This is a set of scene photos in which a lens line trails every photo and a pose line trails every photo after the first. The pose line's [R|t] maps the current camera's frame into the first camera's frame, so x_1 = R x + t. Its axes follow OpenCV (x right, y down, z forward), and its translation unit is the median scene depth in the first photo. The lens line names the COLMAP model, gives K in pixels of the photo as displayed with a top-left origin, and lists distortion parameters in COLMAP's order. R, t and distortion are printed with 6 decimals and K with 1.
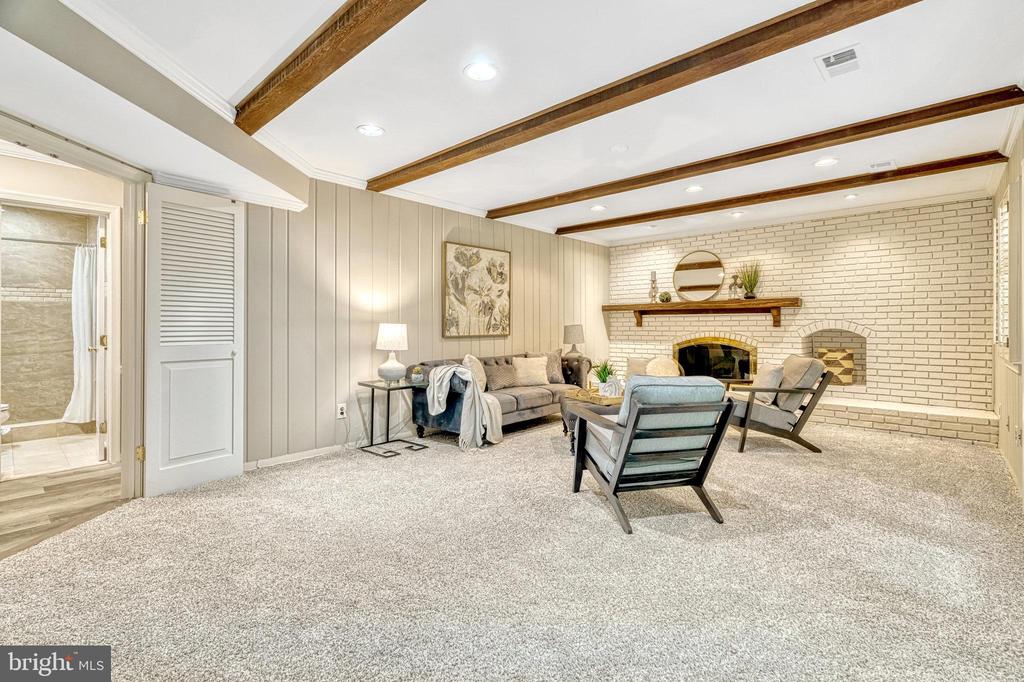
lens RADIAL K [[470.8, 0, 517.5], [0, 470.8, 346.0], [0, 0, 1]] dist [-0.003556, 0.000344]
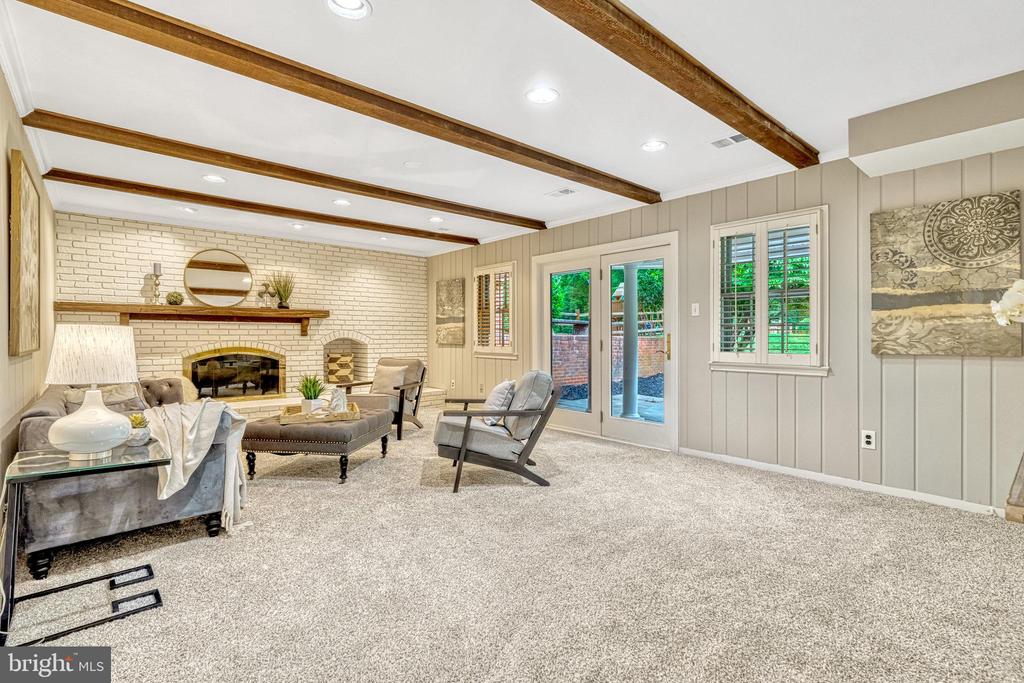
lens RADIAL K [[470.8, 0, 516.8], [0, 470.8, 336.1], [0, 0, 1]] dist [-0.003556, 0.000344]
pose [[0.121583, 0.003014, 0.992577, -0.438956], [0.040917, 0.999130, -0.008046, -0.011357], [-0.991738, 0.041592, 0.121354, 0.365345]]
